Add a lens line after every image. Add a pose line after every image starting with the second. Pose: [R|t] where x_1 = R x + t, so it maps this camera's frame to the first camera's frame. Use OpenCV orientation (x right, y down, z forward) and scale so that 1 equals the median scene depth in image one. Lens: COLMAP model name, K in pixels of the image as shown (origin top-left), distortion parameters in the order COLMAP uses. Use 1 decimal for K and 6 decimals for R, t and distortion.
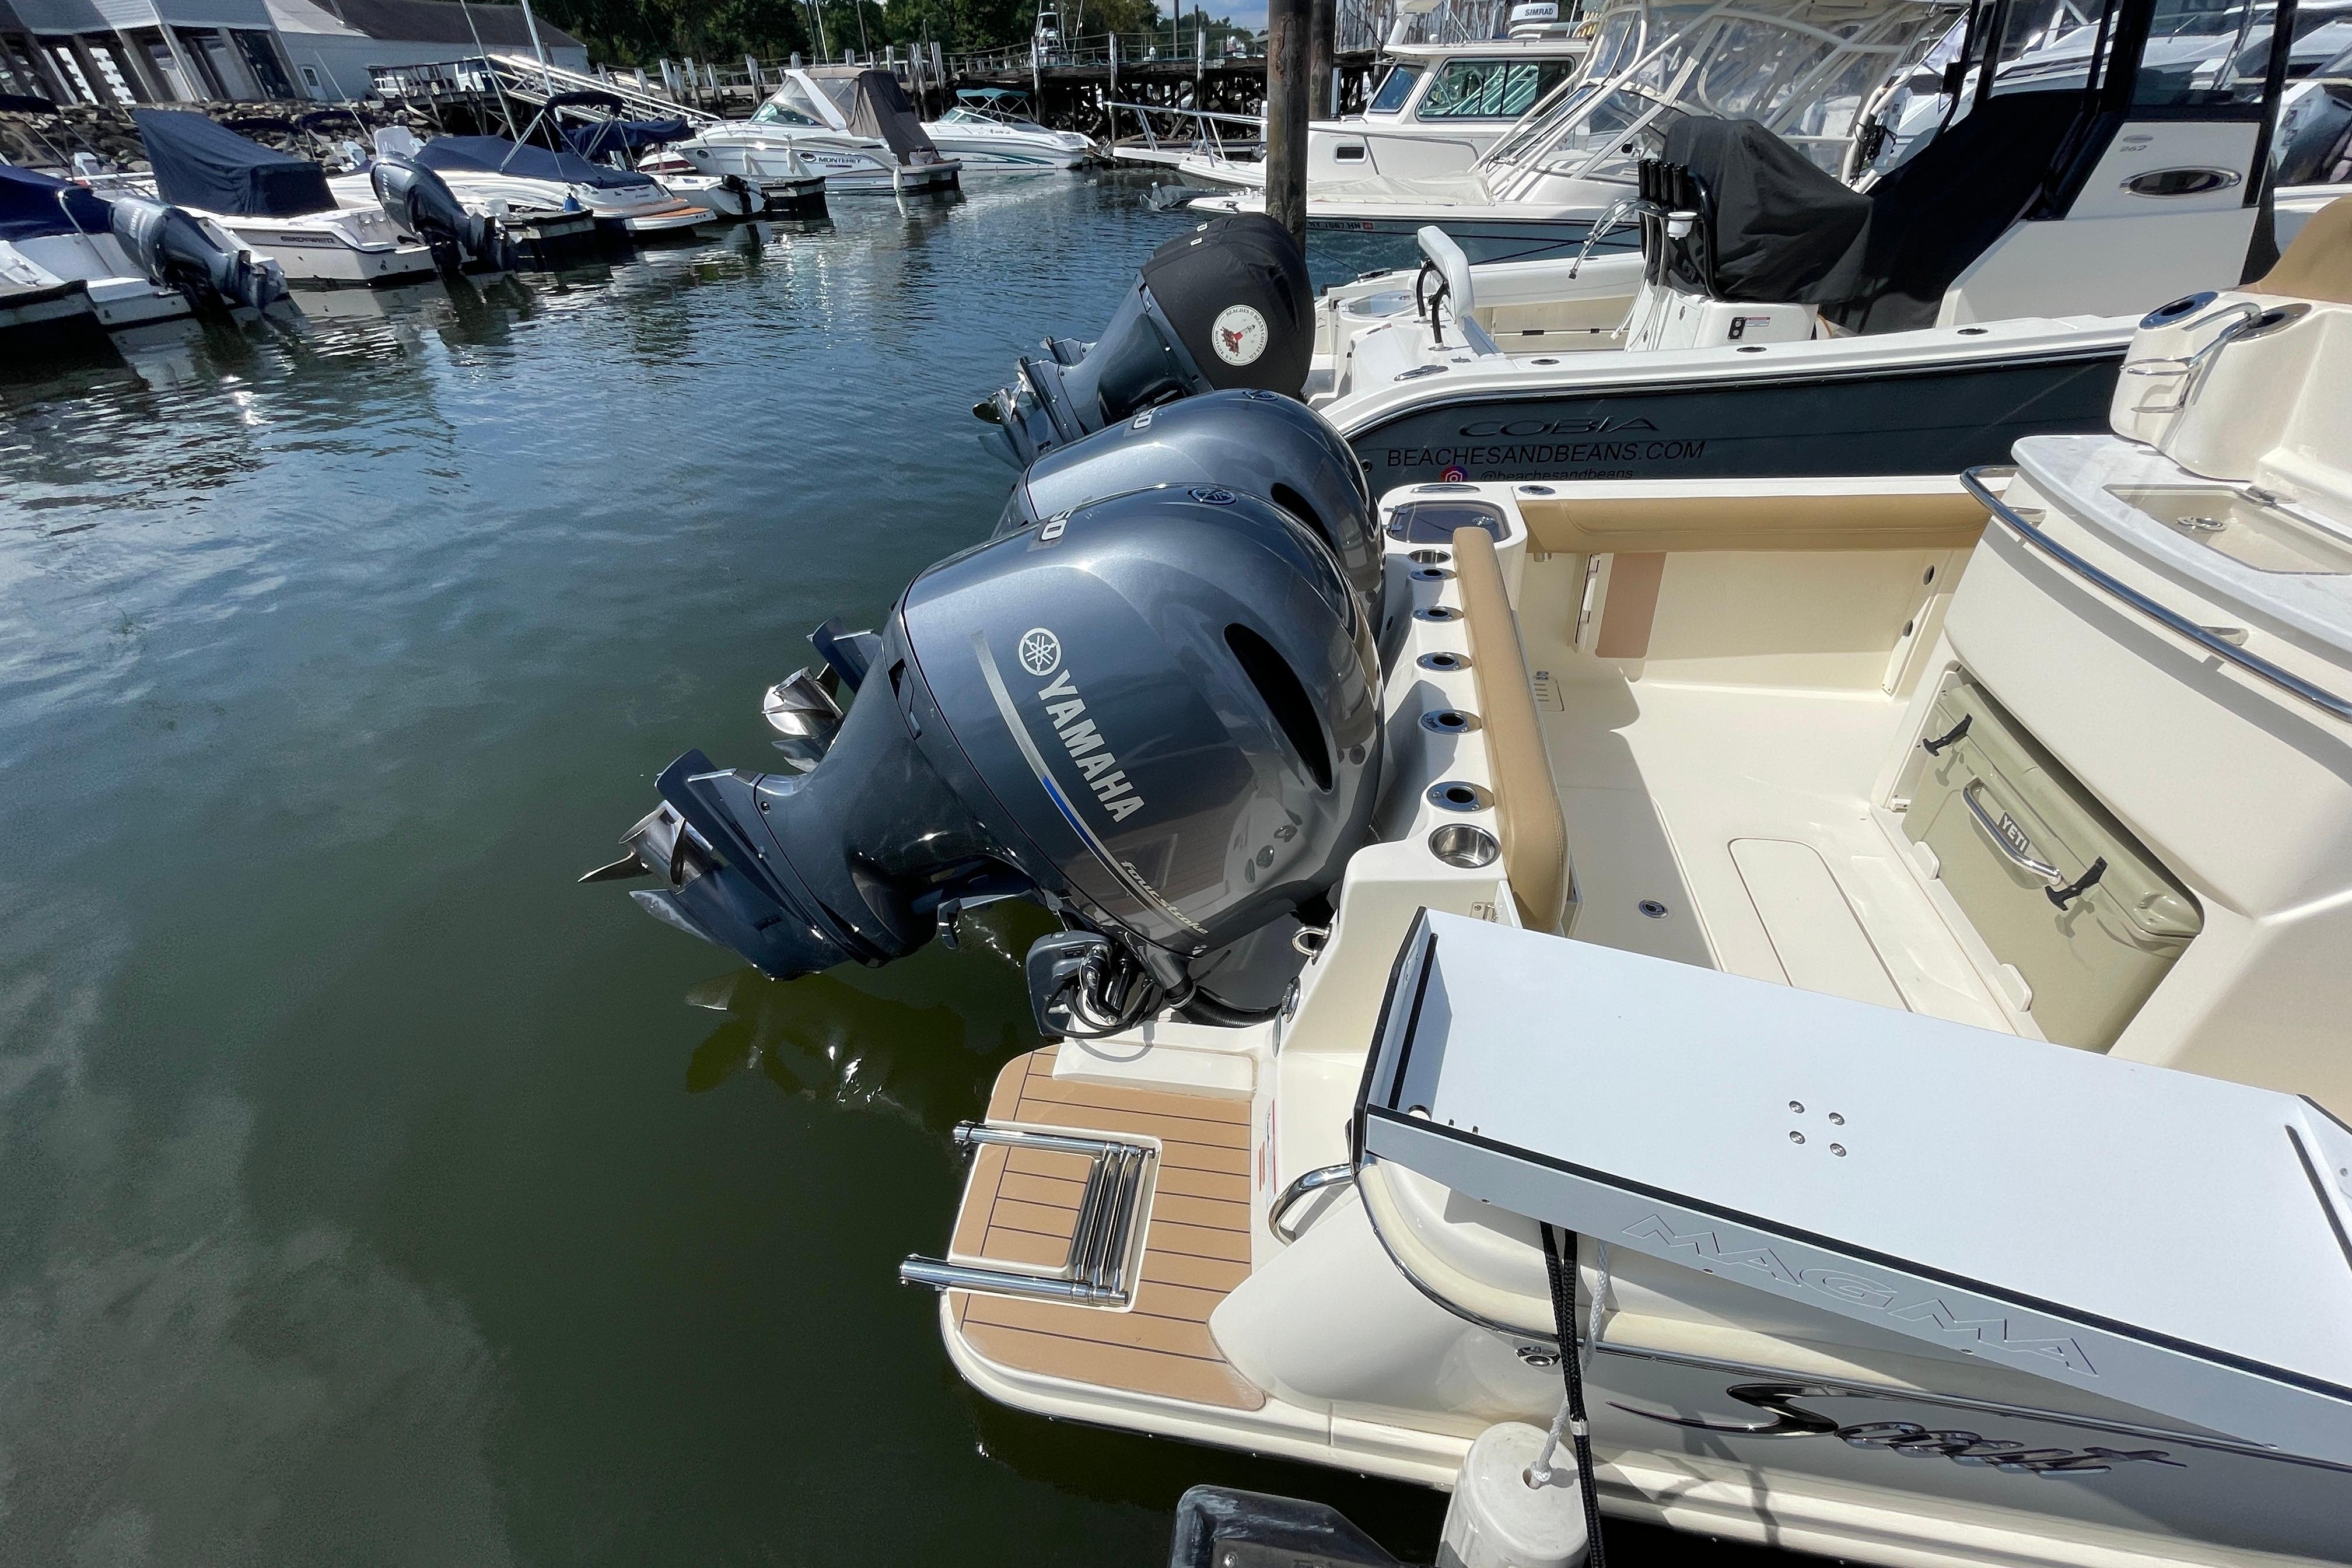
lens RADIAL K [[942.4, 0, 1181.1], [0, 942.4, 785.3], [0, 0, 1]] dist [-0.003171, -0.000473]
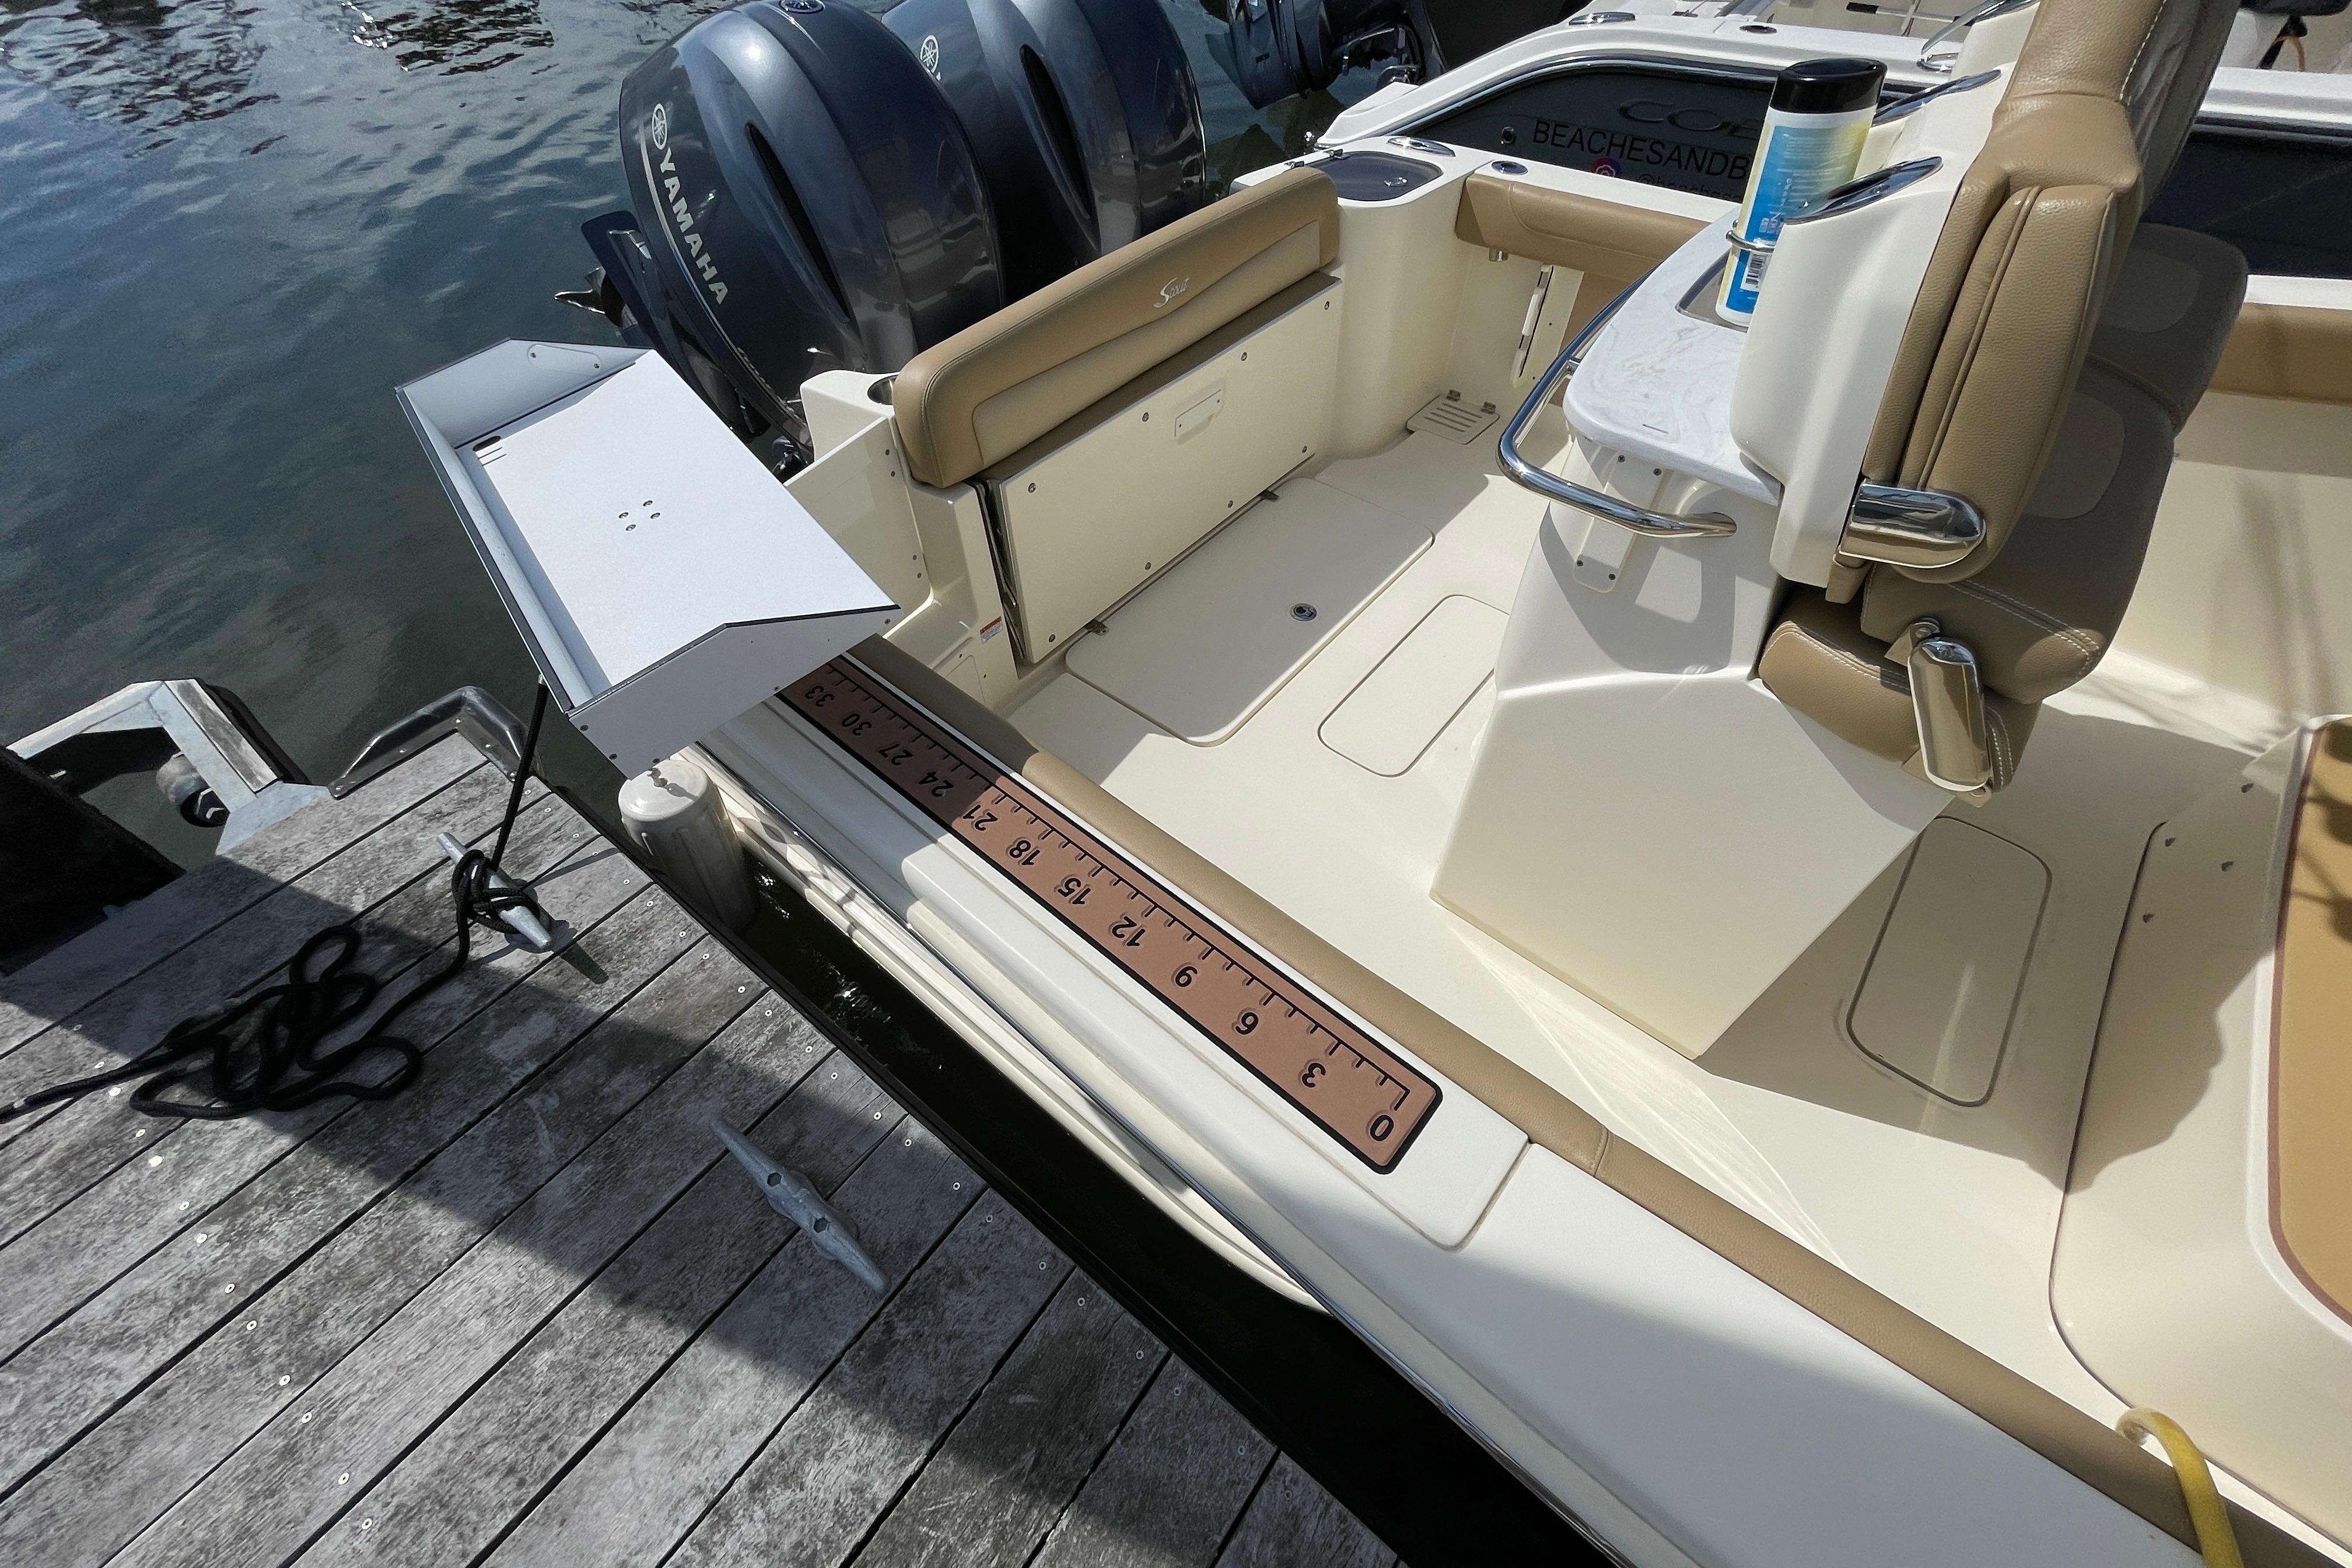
lens RADIAL K [[942.4, 0, 1181.1], [0, 942.4, 785.3], [0, 0, 1]] dist [-0.003171, -0.000473]
pose [[0.871310, 0.403741, -0.278949, 0.412814], [-0.311283, 0.894153, 0.321860, 0.006804], [0.379371, -0.193608, 0.904762, -0.003518]]
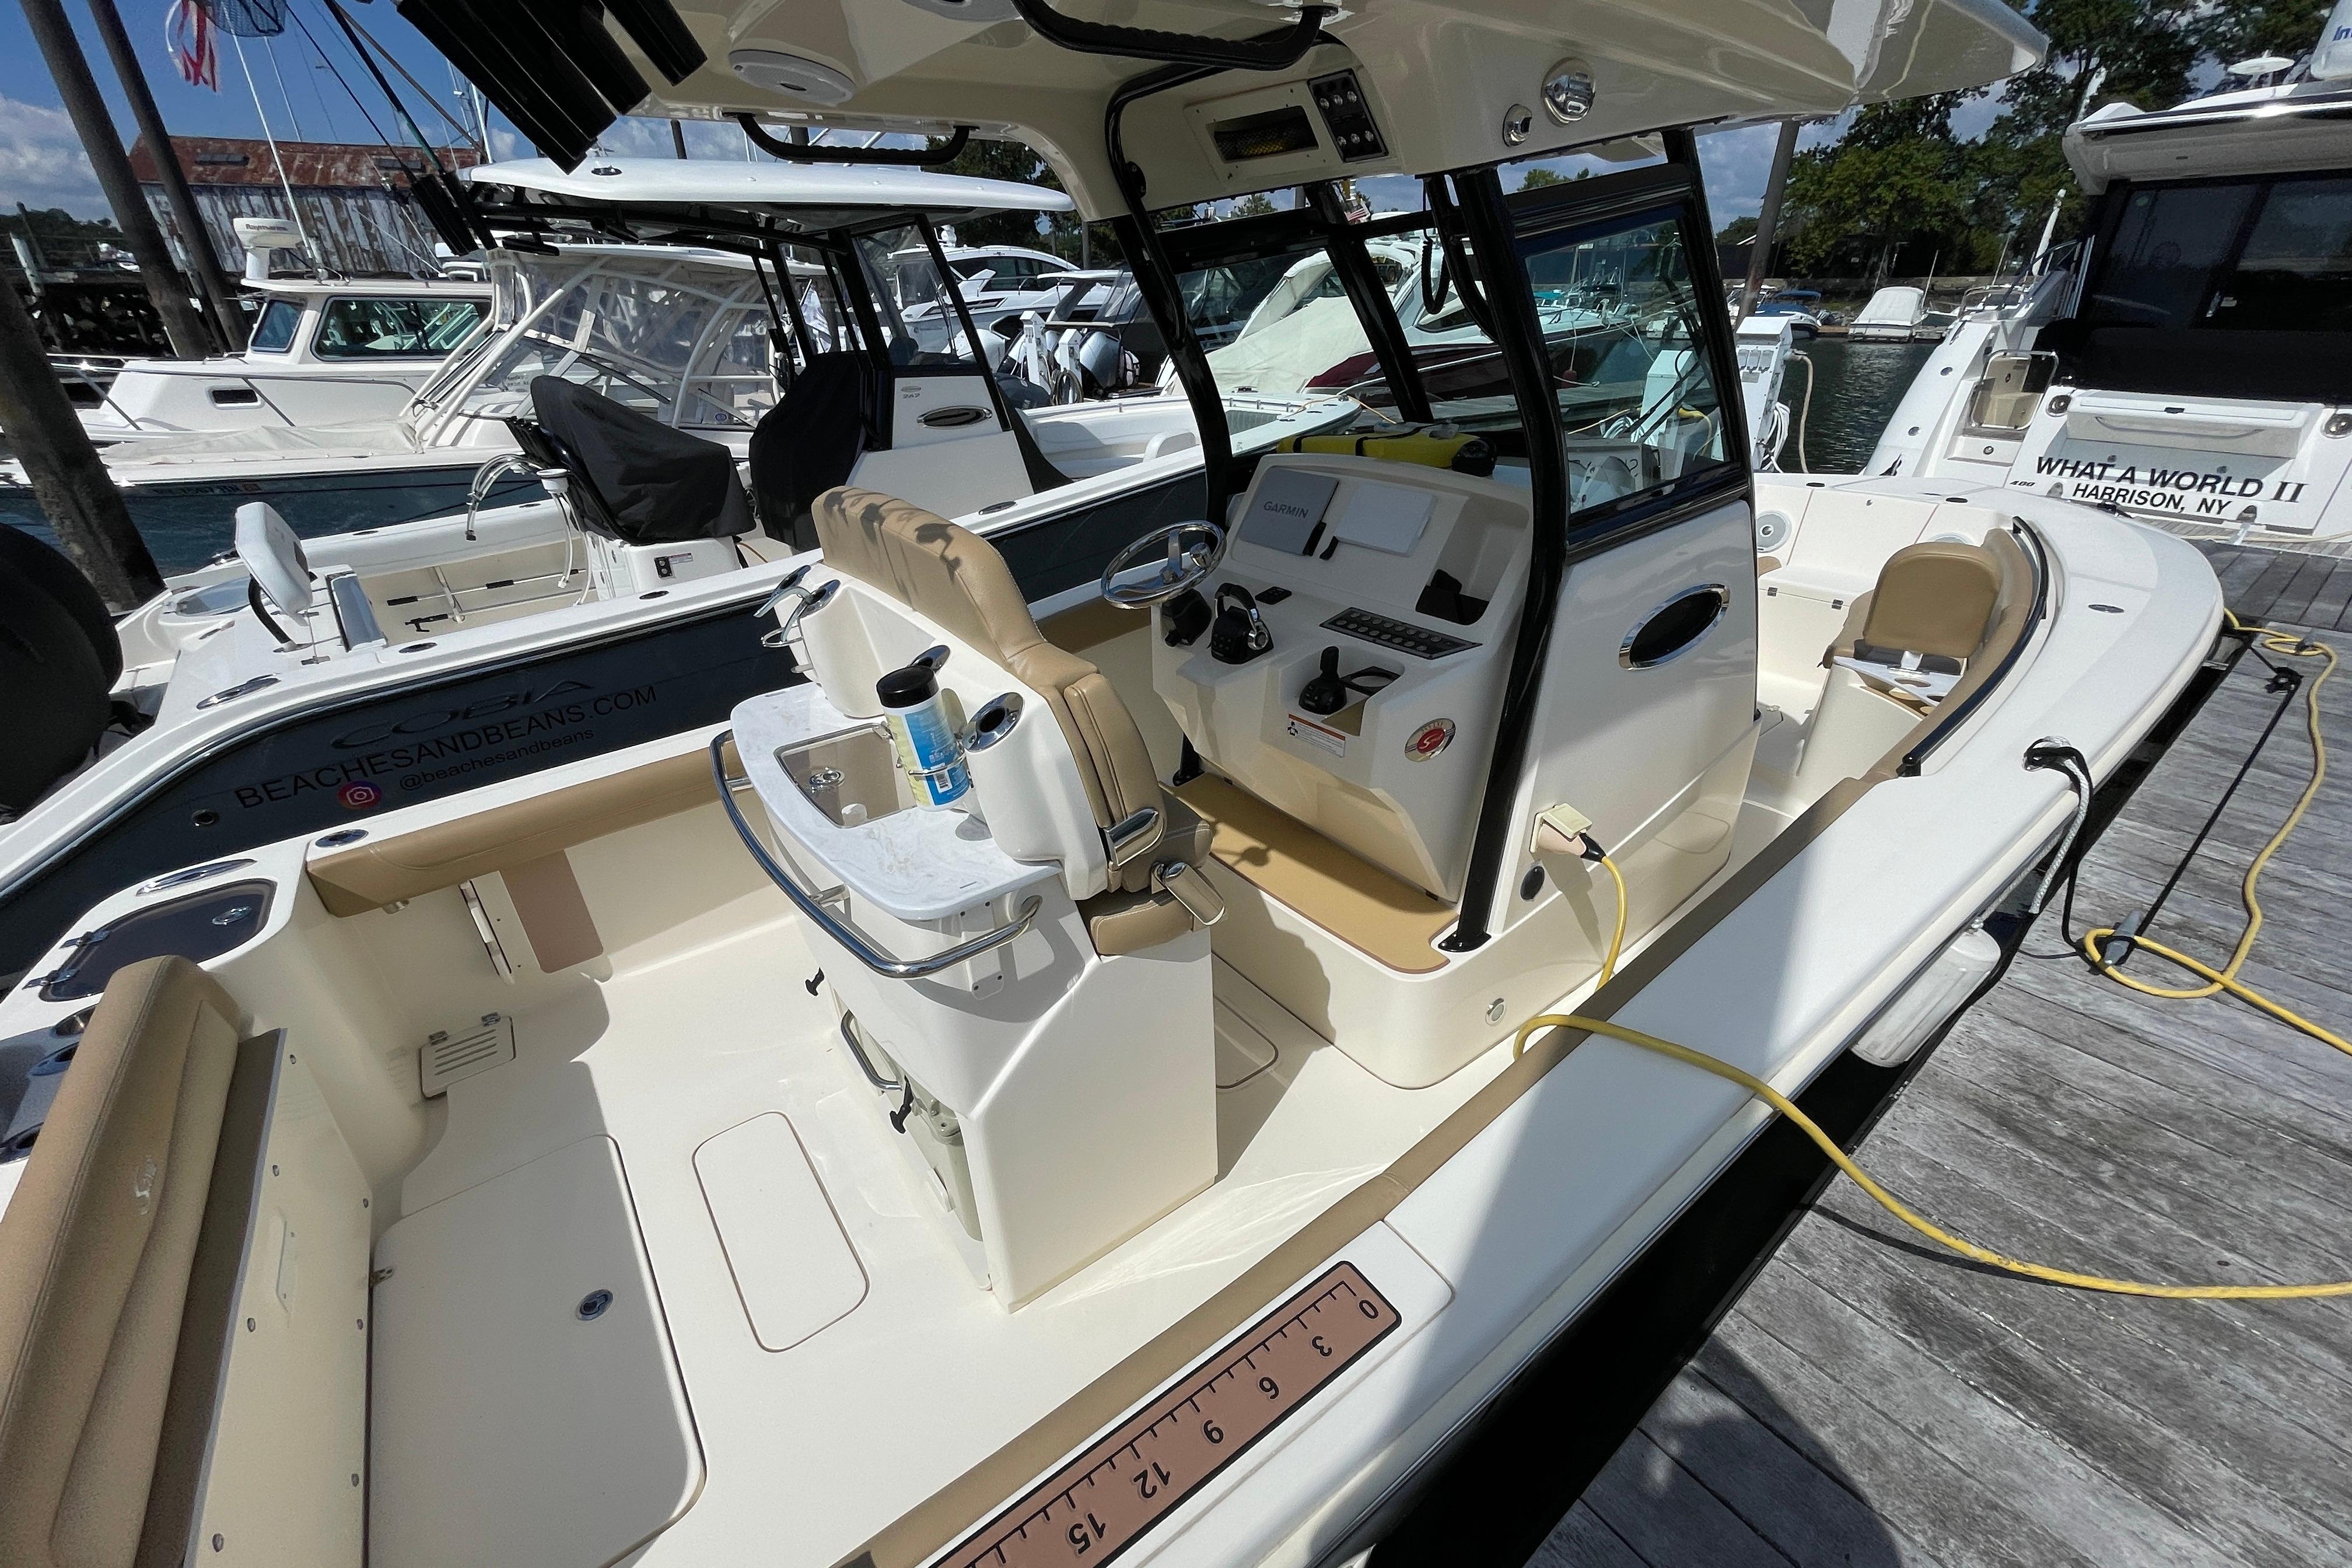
lens RADIAL K [[942.4, 0, 1181.1], [0, 942.4, 785.3], [0, 0, 1]] dist [-0.003171, -0.000473]
pose [[0.684043, -0.309202, 0.660665, 0.248666], [0.417372, 0.908710, -0.006849, -0.034879], [-0.598235, 0.280428, 0.750649, -0.032734]]
